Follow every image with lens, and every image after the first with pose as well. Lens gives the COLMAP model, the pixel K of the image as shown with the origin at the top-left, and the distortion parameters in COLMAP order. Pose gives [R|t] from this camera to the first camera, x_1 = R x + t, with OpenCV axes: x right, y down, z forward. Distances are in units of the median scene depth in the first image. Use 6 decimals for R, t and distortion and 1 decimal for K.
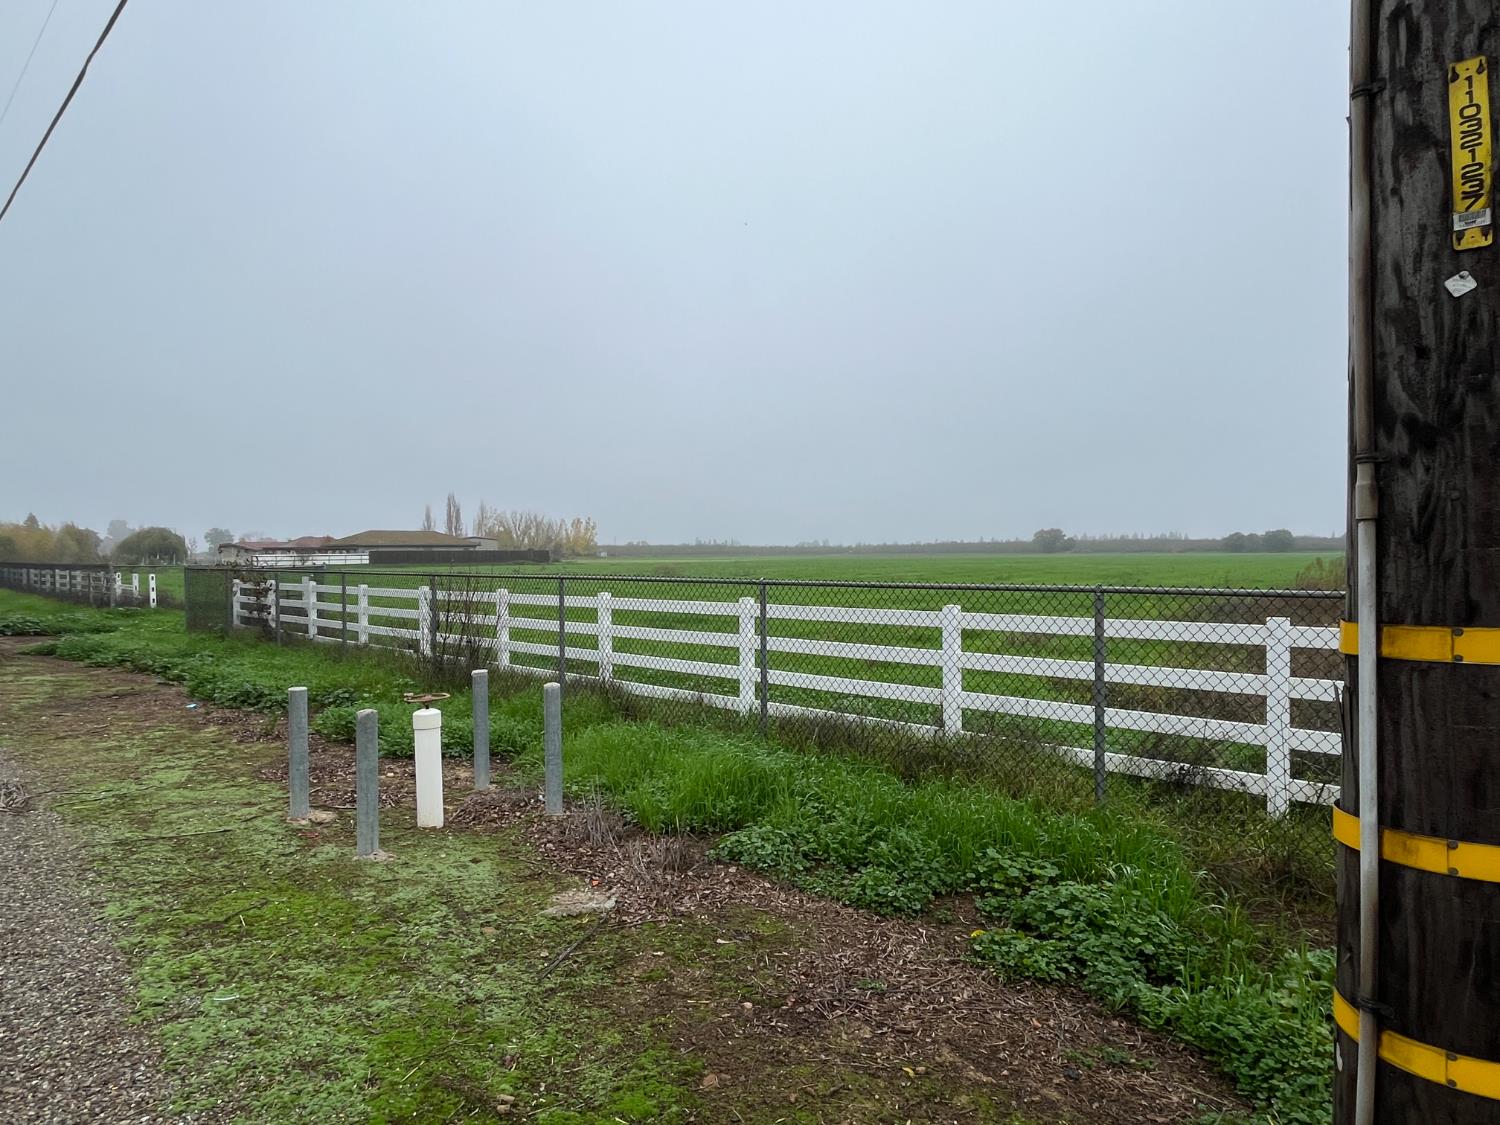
lens RADIAL K [[801.8, 0, 756.9], [0, 801.8, 557.9], [0, 0, 1]] dist [-0.000580, -0.000700]
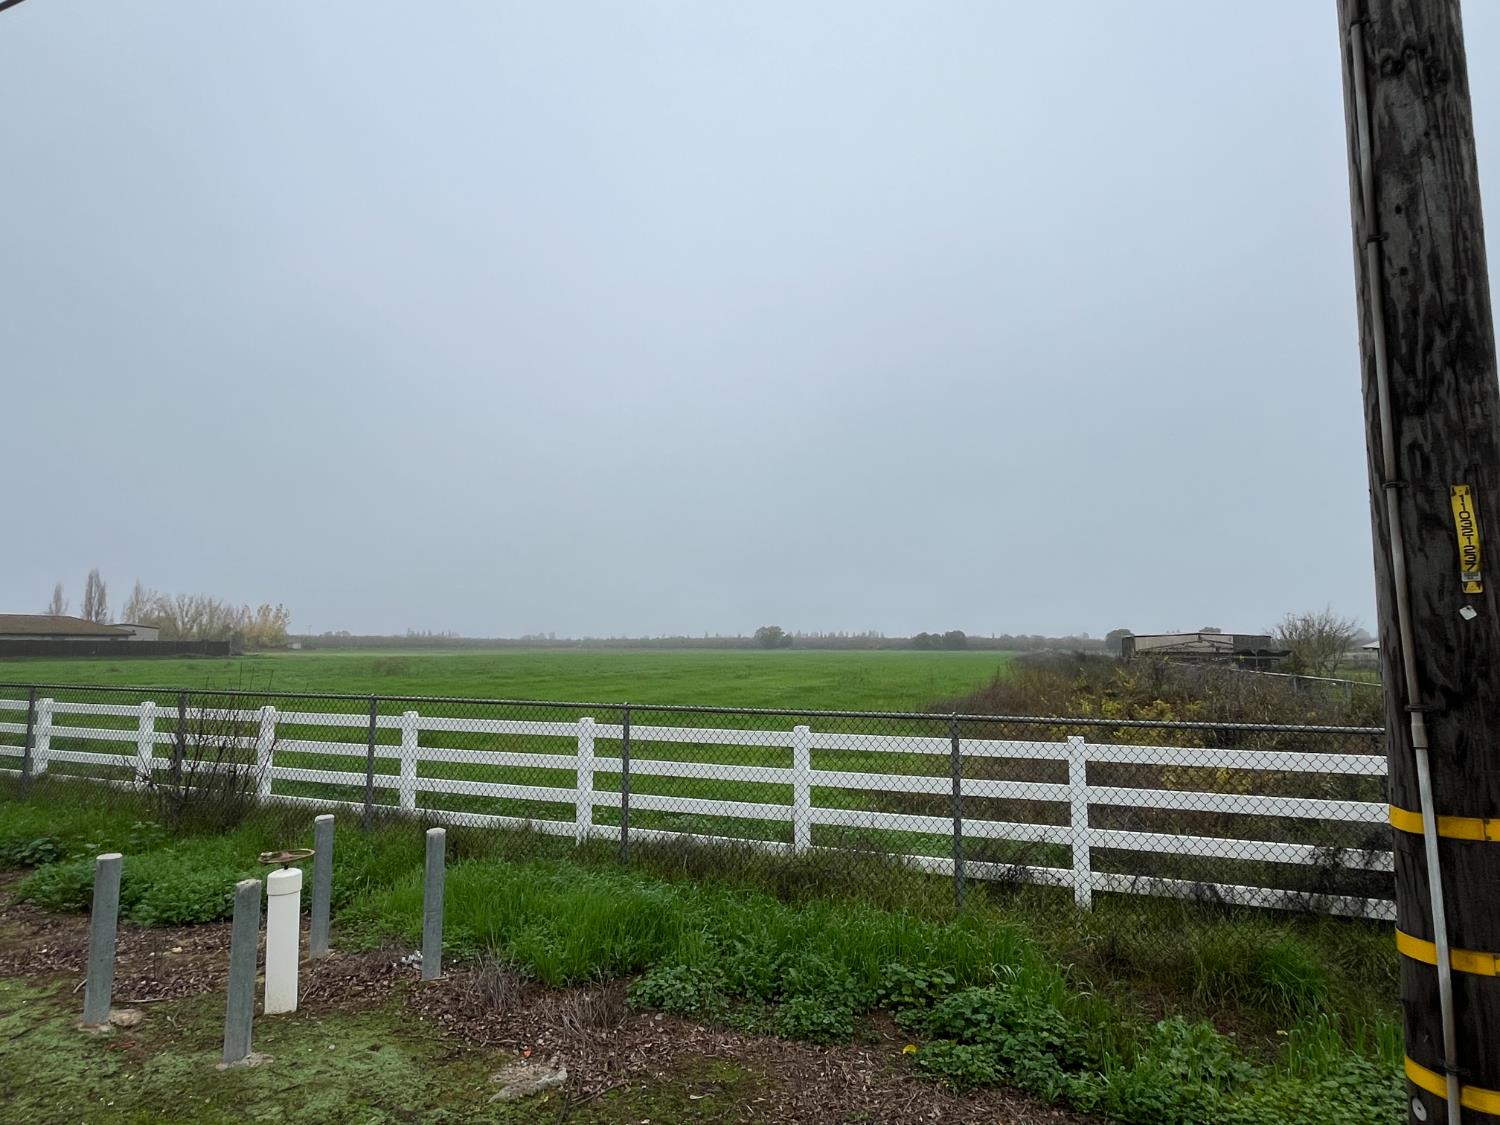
lens RADIAL K [[801.8, 0, 752.4], [0, 801.8, 553.0], [0, 0, 1]] dist [-0.000580, -0.000700]
pose [[0.943285, 0.047619, 0.328552, -0.235539], [-0.007850, 0.992582, -0.121321, -0.051342], [-0.331892, 0.111861, 0.936661, -0.023446]]
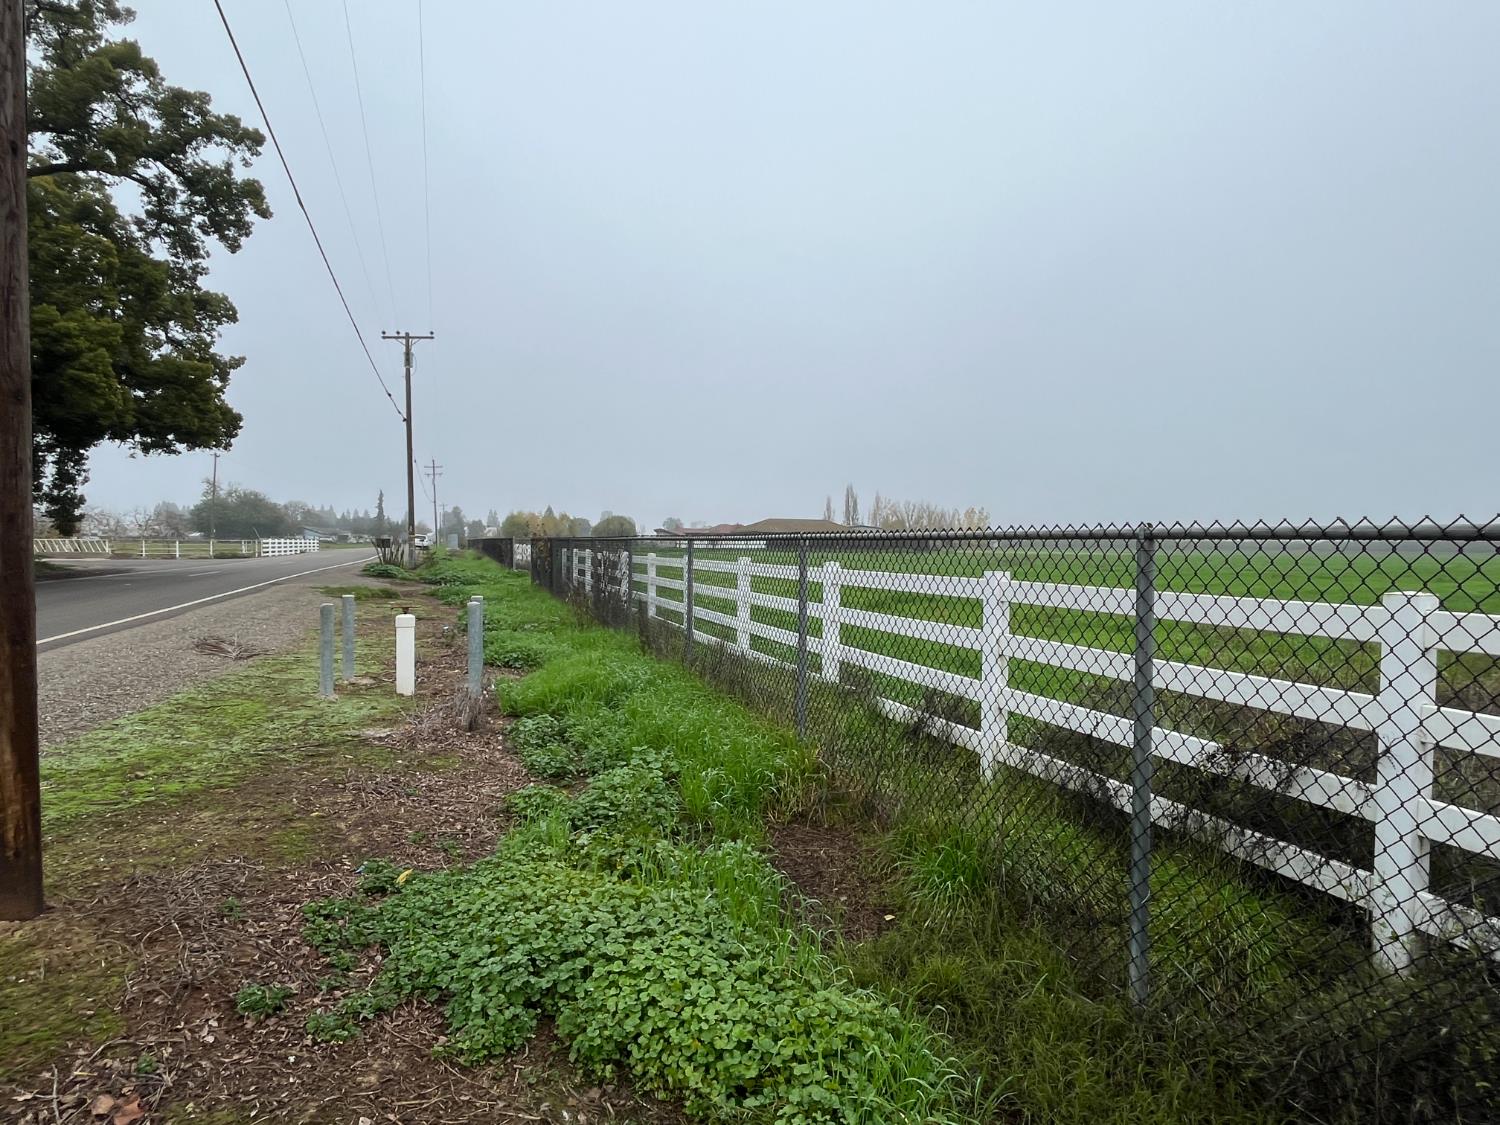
lens RADIAL K [[801.8, 0, 756.9], [0, 801.8, 567.2], [0, 0, 1]] dist [-0.000580, -0.000700]
pose [[0.872145, 0.031775, -0.488214, 0.517502], [-0.021724, 0.999420, 0.026238, 0.051986], [0.488764, -0.012278, 0.872329, 0.305623]]
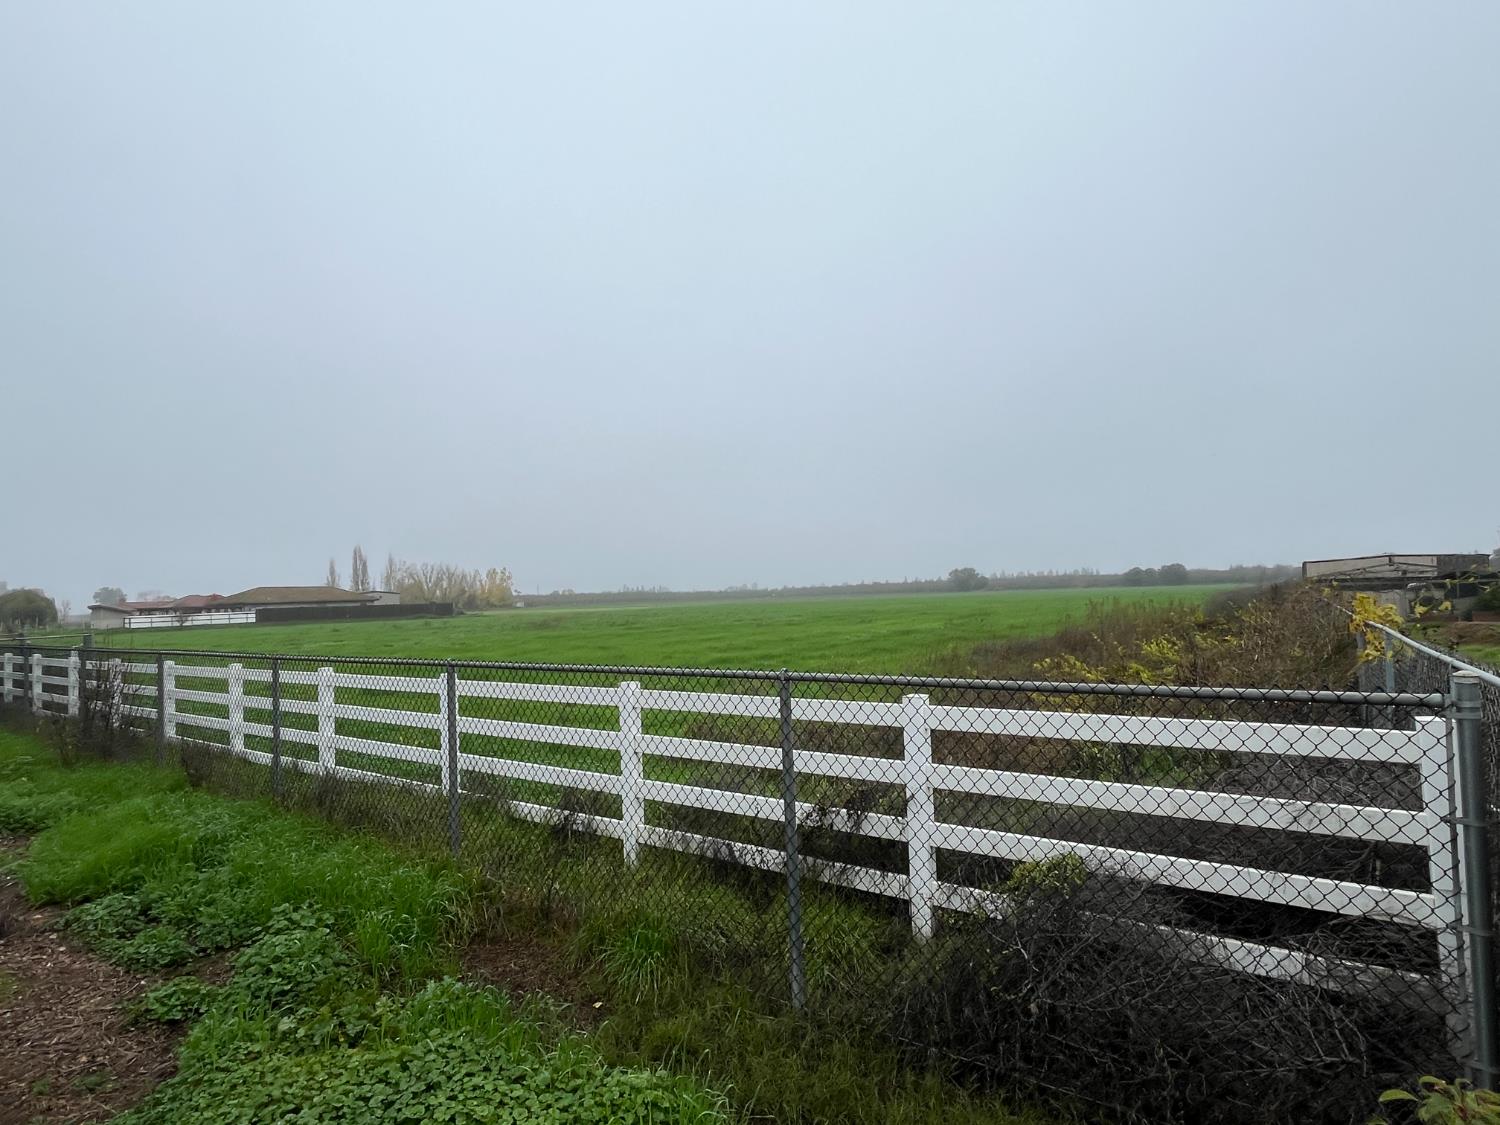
lens RADIAL K [[801.8, 0, 748.7], [0, 801.8, 559.6], [0, 0, 1]] dist [-0.000580, -0.000700]
pose [[0.997484, -0.023051, 0.067046, 0.400434], [0.026498, 0.998347, -0.050999, -0.034664], [-0.065760, 0.052648, 0.996446, 0.119143]]
